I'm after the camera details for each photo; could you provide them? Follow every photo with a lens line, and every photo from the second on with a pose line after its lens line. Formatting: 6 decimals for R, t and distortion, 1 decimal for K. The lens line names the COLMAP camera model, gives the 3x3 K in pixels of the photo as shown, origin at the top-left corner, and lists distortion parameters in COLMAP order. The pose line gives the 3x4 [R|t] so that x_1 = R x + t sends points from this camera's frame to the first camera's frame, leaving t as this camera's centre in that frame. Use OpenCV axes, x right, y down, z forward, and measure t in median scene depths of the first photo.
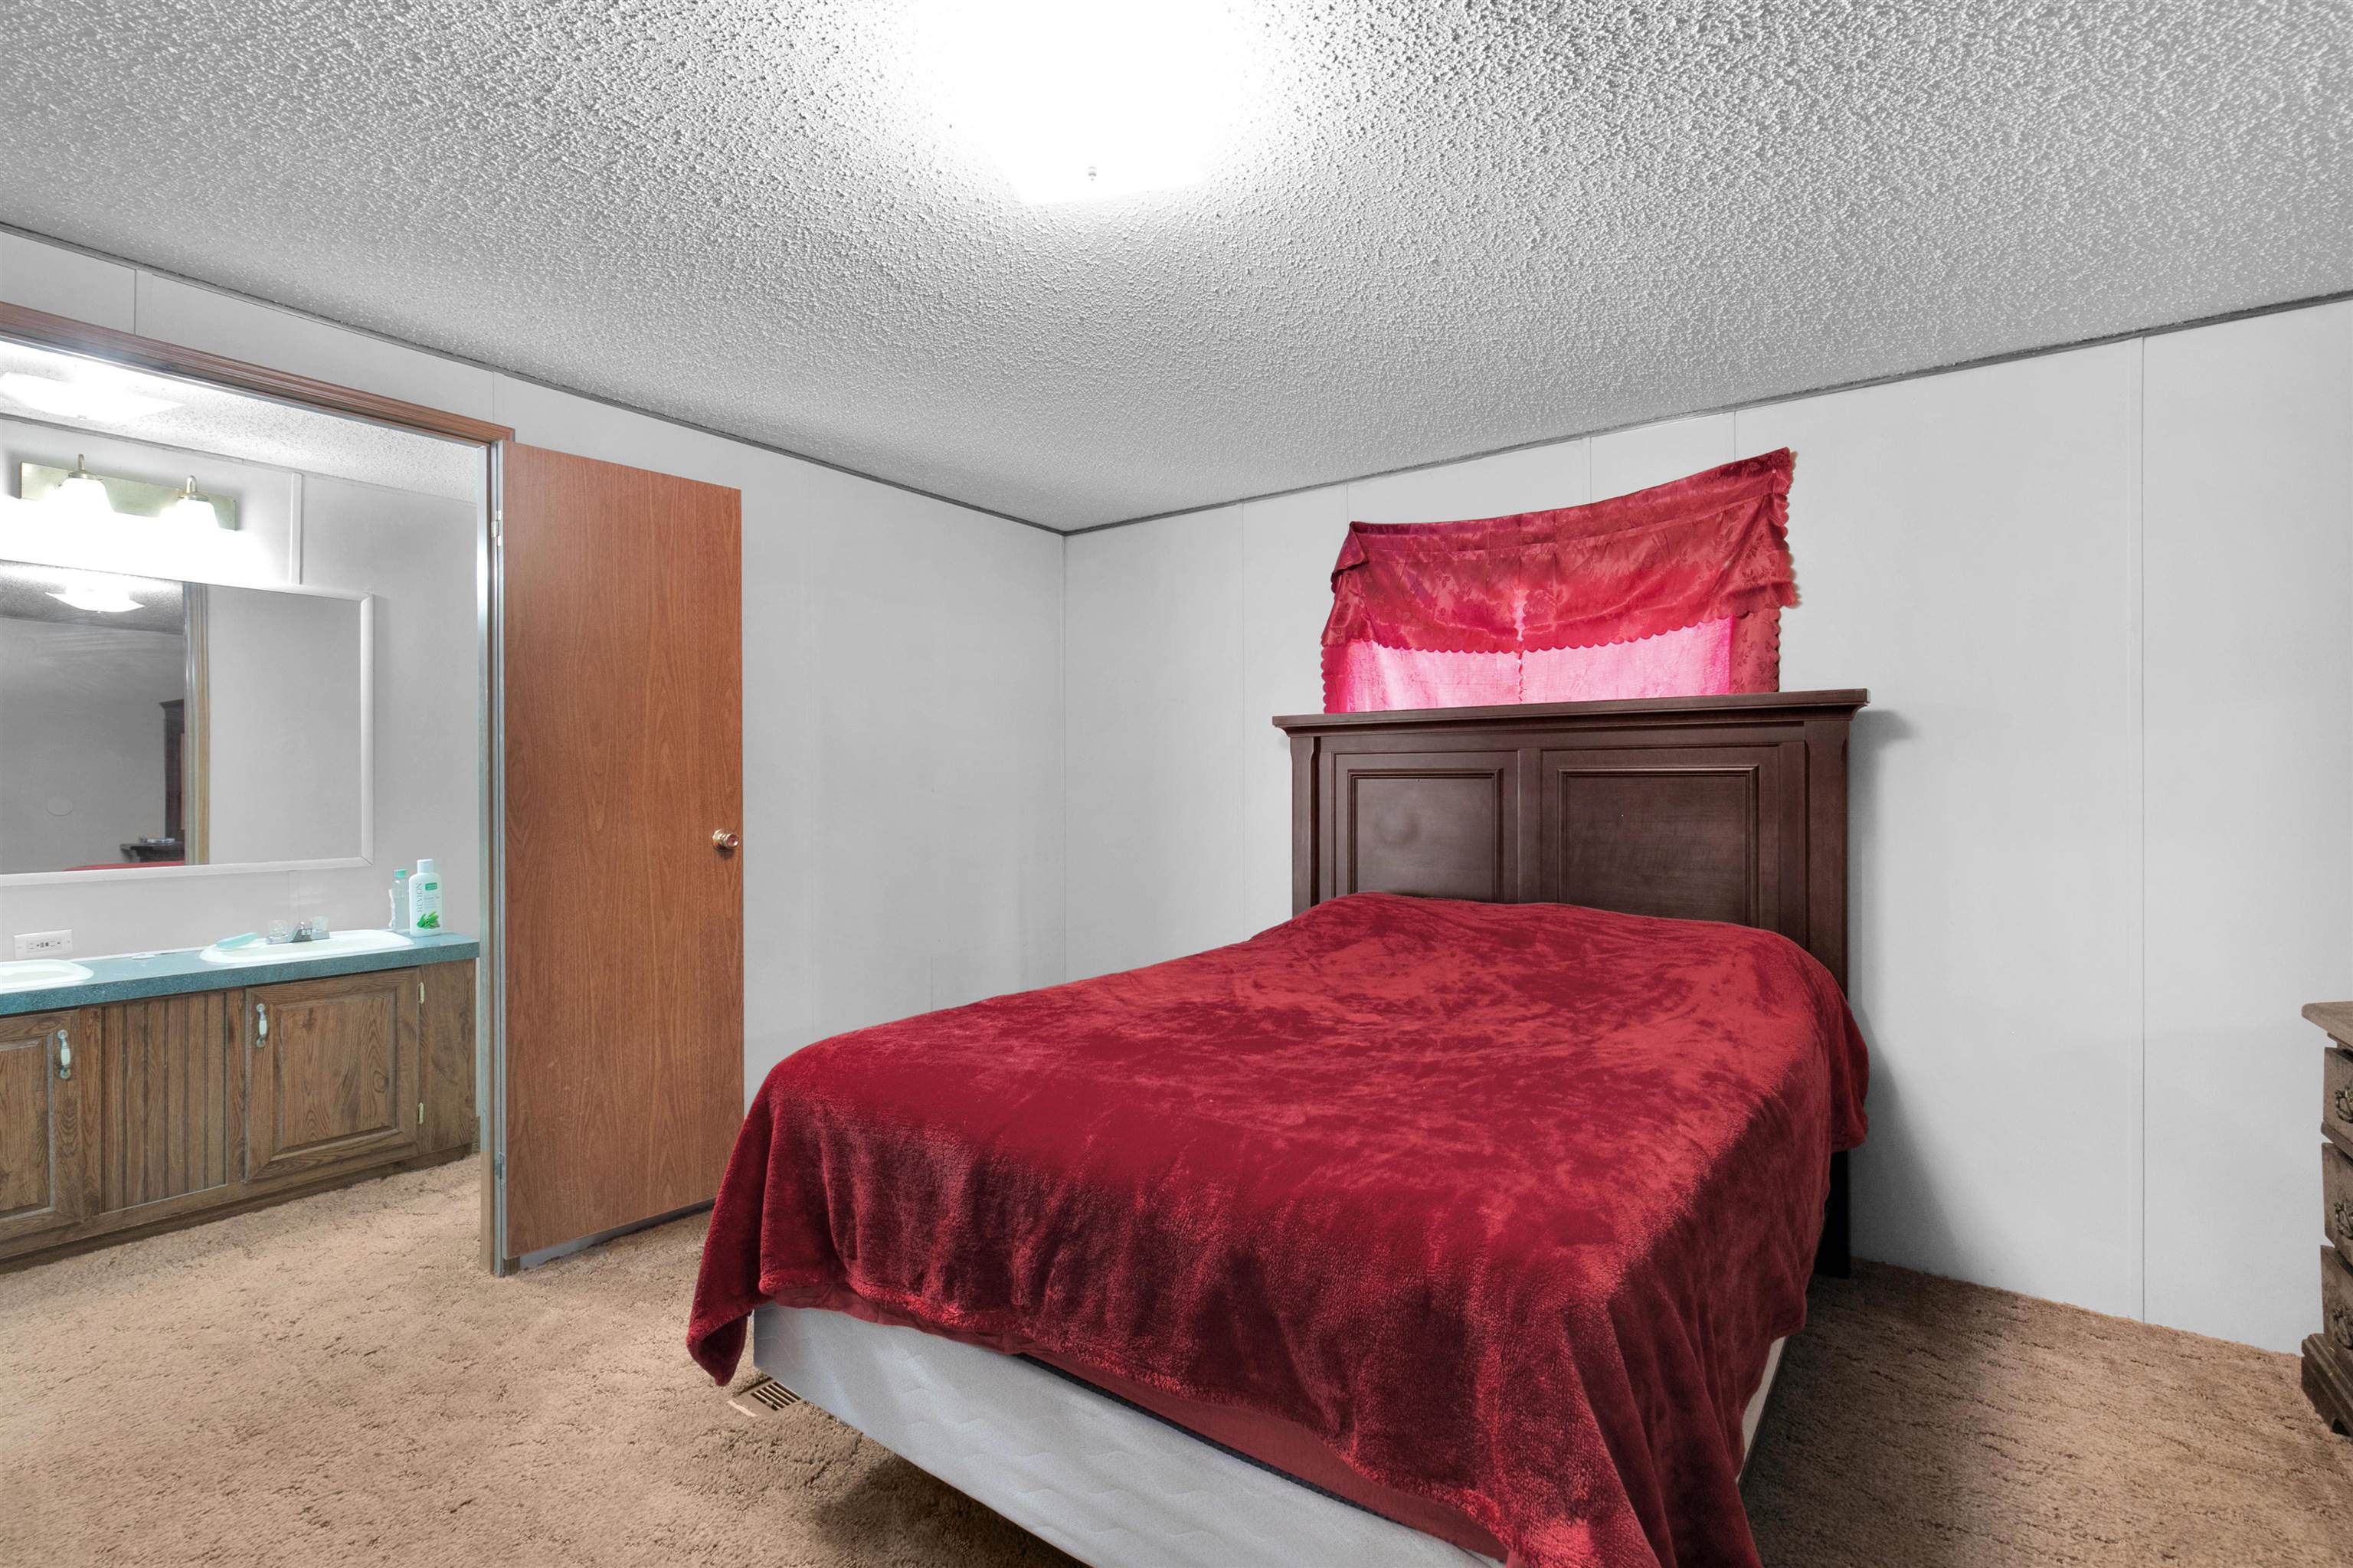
lens RADIAL K [[1068.9, 0, 1166.3], [0, 1068.9, 787.9], [0, 0, 1]] dist [0.007165, -0.001884]
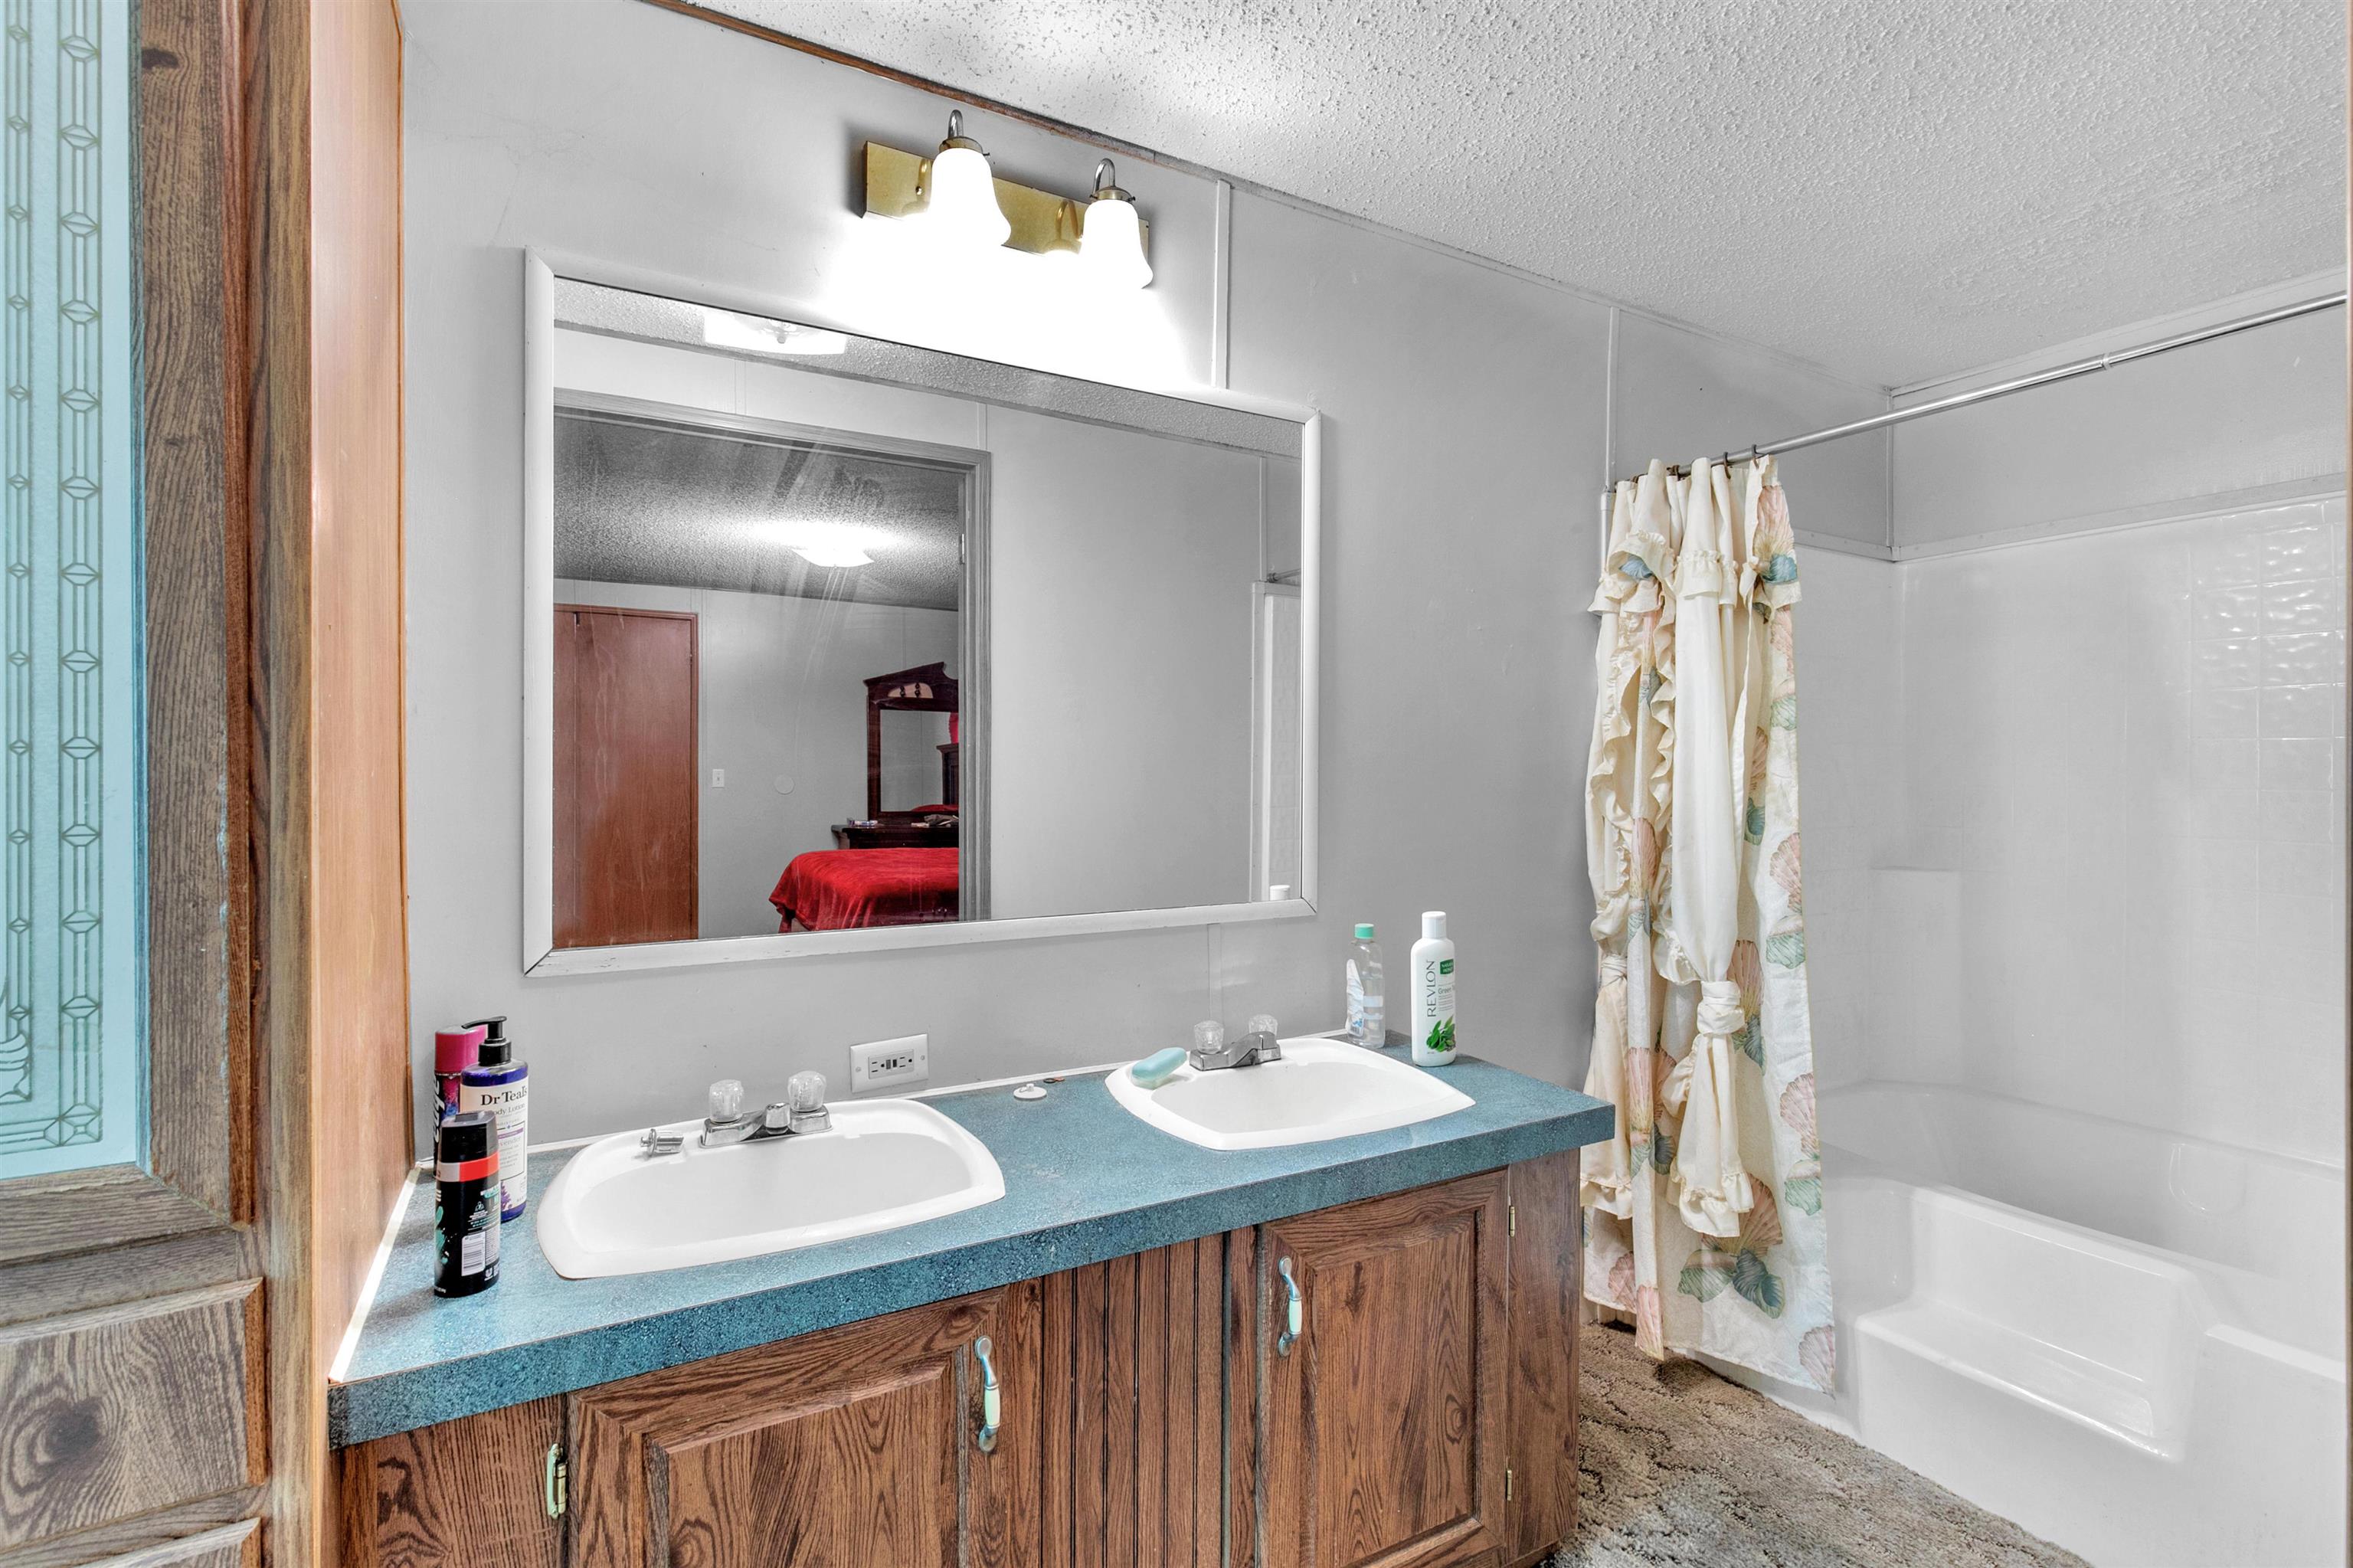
lens RADIAL K [[1068.9, 0, 1183.1], [0, 1068.9, 776.2], [0, 0, 1]] dist [0.007165, -0.001884]
pose [[0.916815, 0.008249, -0.399227, -0.708258], [-0.006004, 0.999958, 0.006872, -0.000382], [0.399267, -0.003904, 0.916826, 0.579126]]
